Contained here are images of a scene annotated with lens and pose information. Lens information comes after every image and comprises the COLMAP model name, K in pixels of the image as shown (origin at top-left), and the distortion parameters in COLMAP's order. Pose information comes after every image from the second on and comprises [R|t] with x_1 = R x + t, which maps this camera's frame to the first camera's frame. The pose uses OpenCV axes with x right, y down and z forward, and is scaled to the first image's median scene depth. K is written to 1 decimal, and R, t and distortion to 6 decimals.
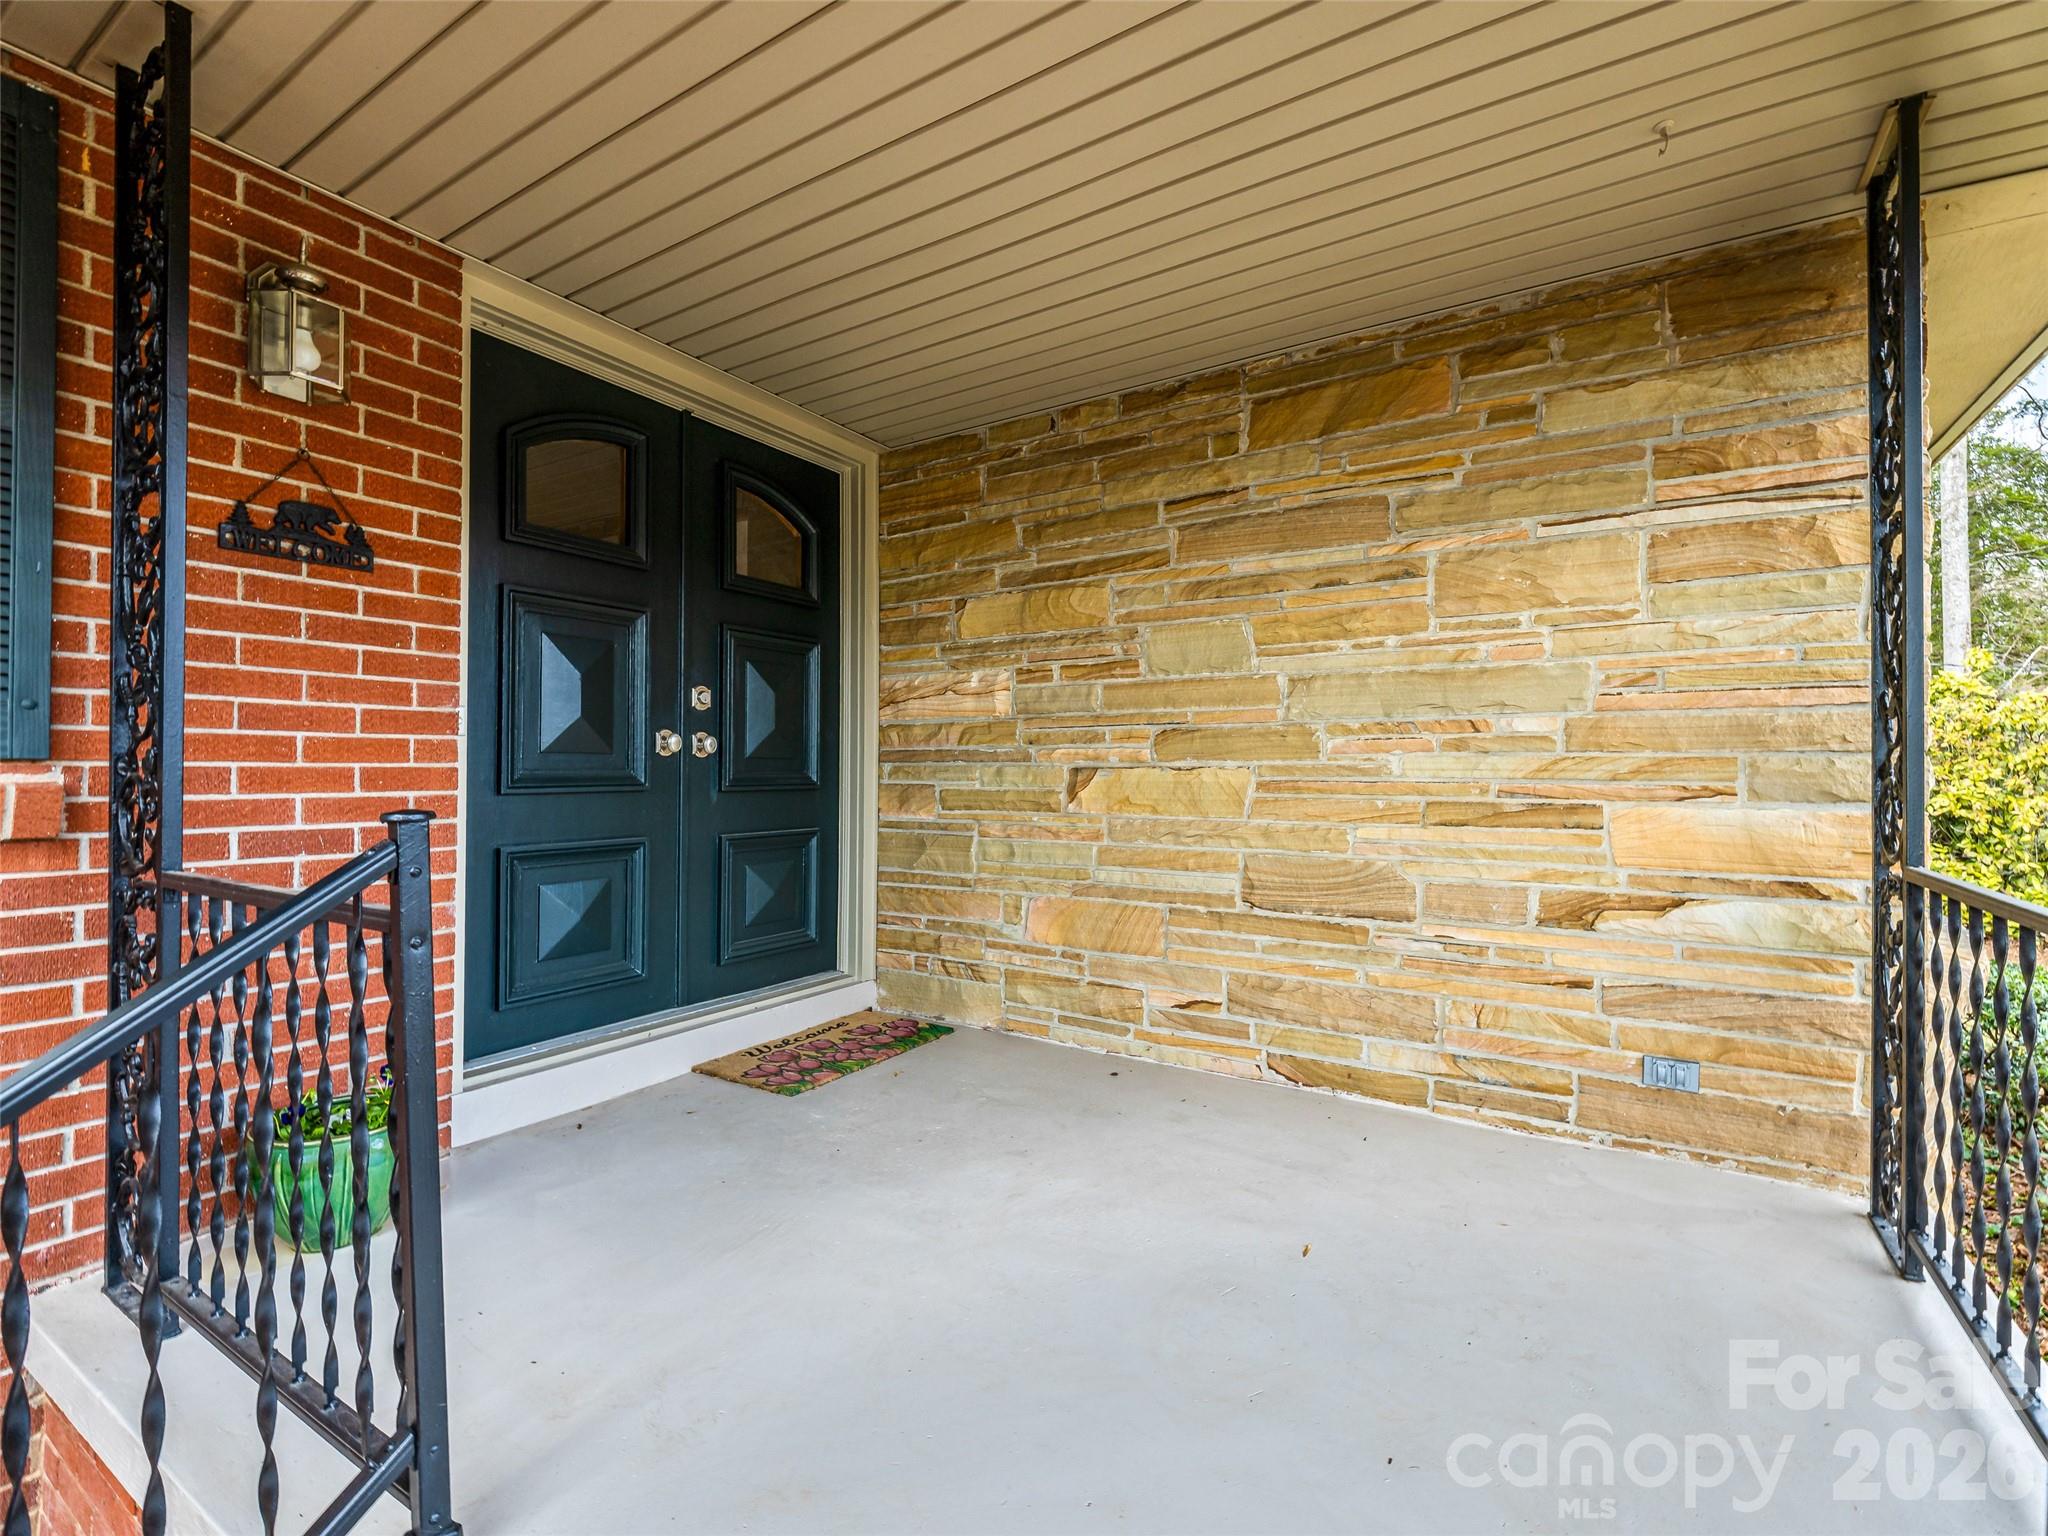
lens RADIAL K [[940.9, 0, 1028.1], [0, 940.9, 768.9], [0, 0, 1]] dist [-0.004755, -0.001397]
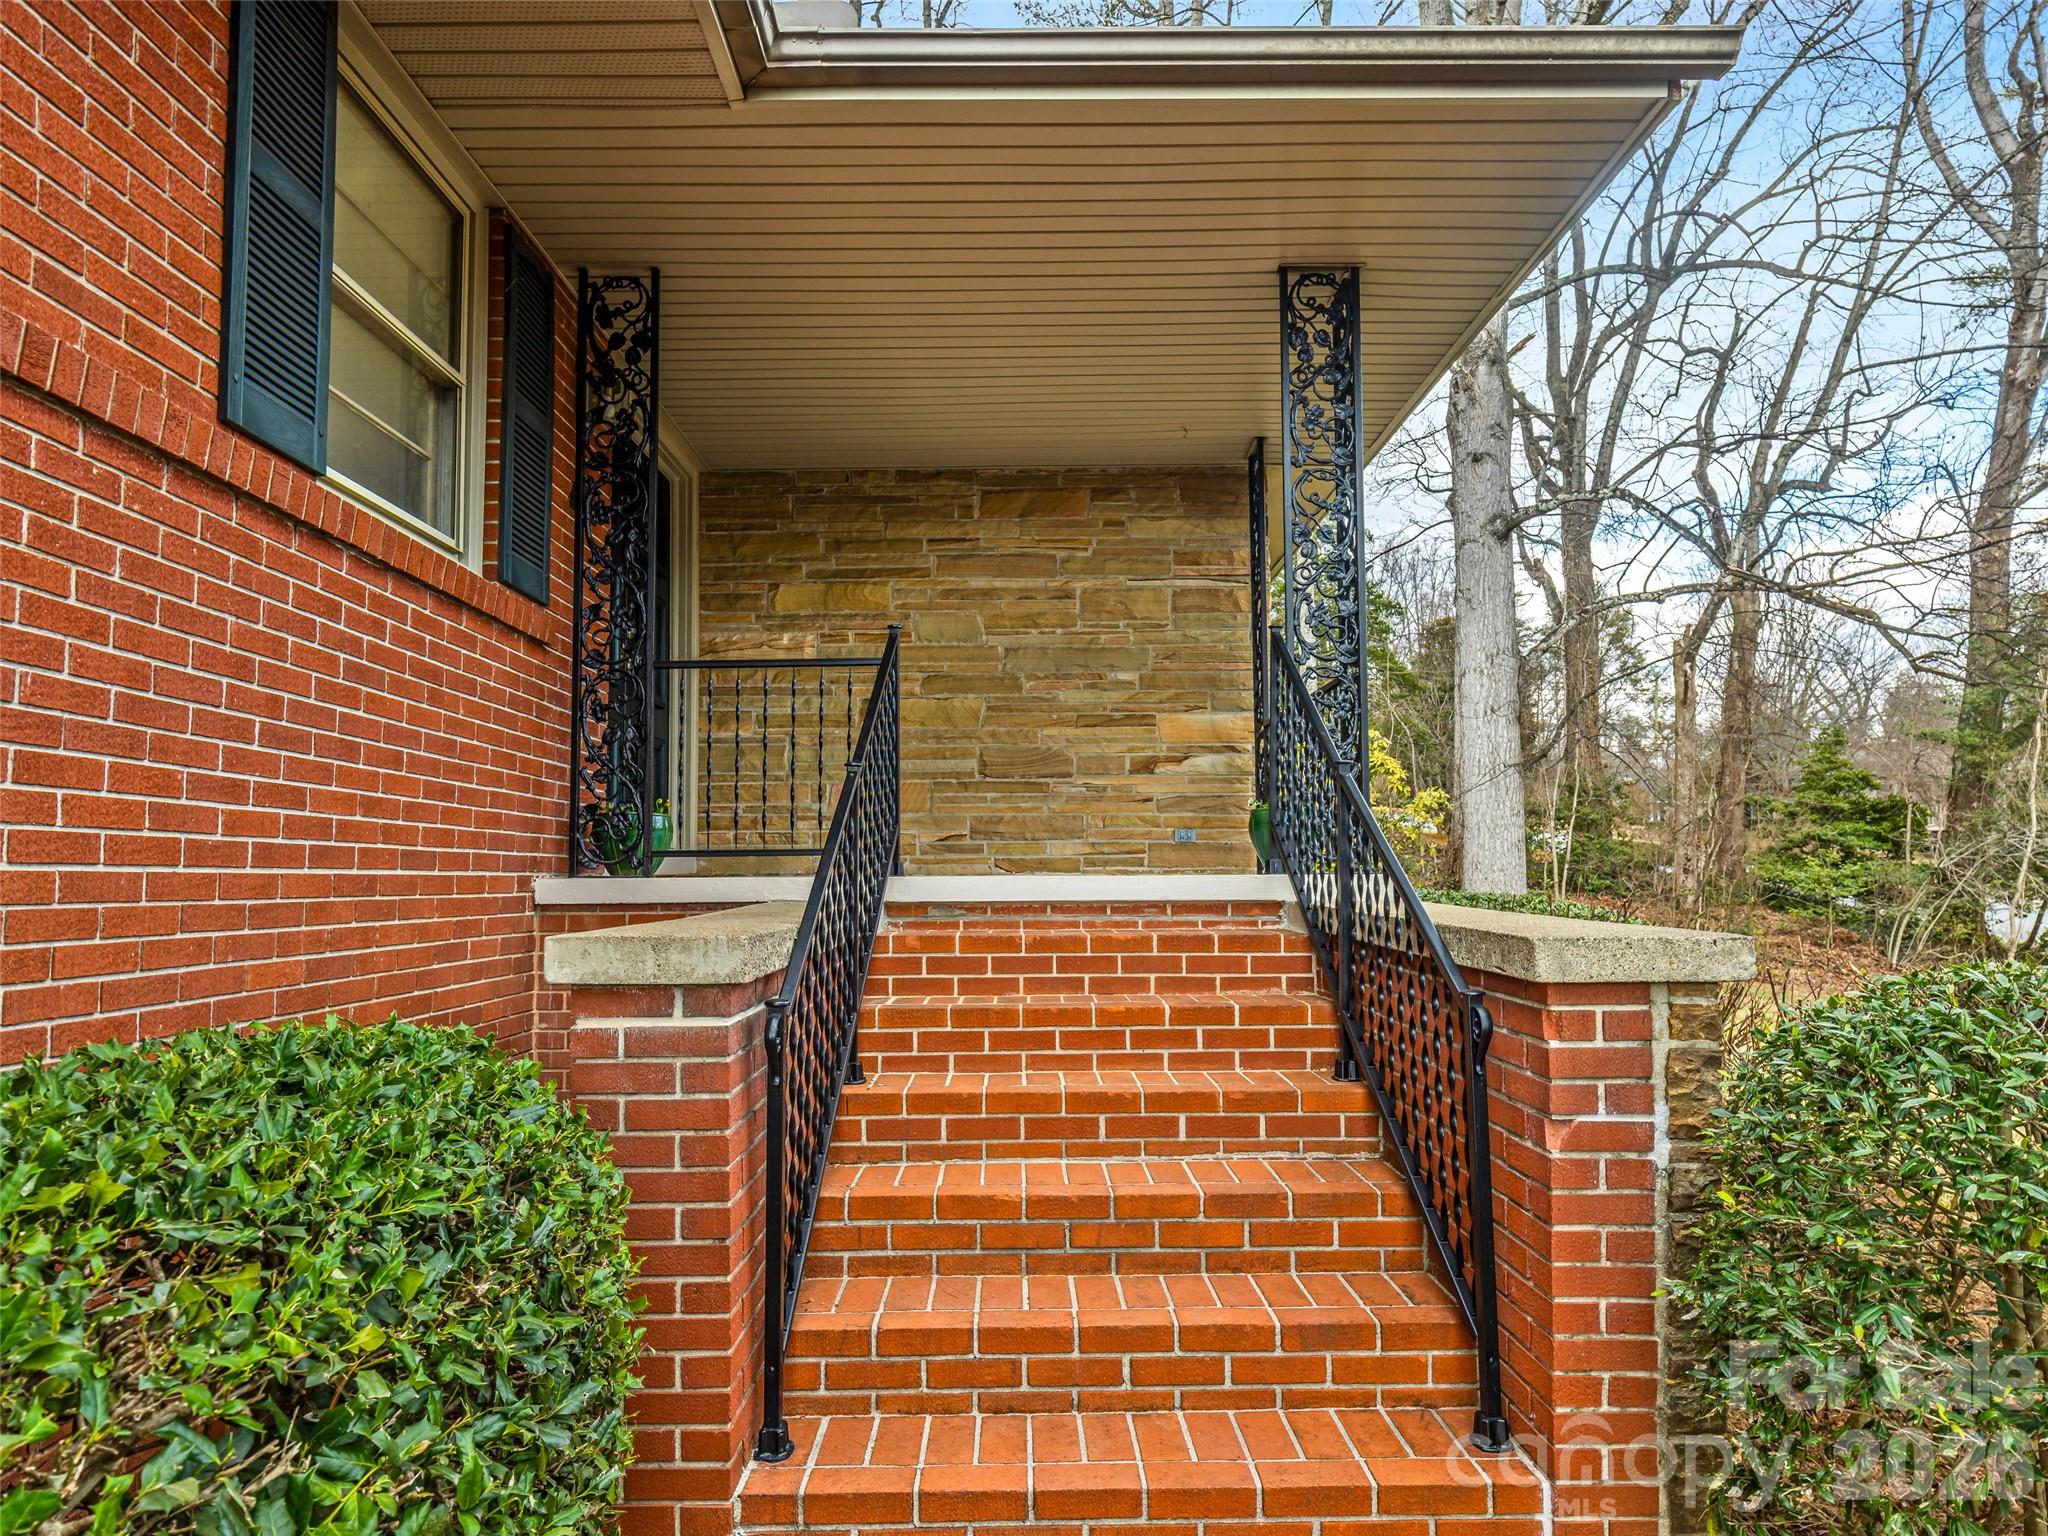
lens RADIAL K [[1329.9, 0, 1024.3], [0, 1329.9, 770.9], [0, 0, 1]] dist [-0.002017, -0.000262]
pose [[0.845823, 0.042107, 0.531799, -1.100658], [0.003208, 0.996460, -0.084002, 0.374588], [-0.533454, 0.072757, 0.842694, -1.214825]]
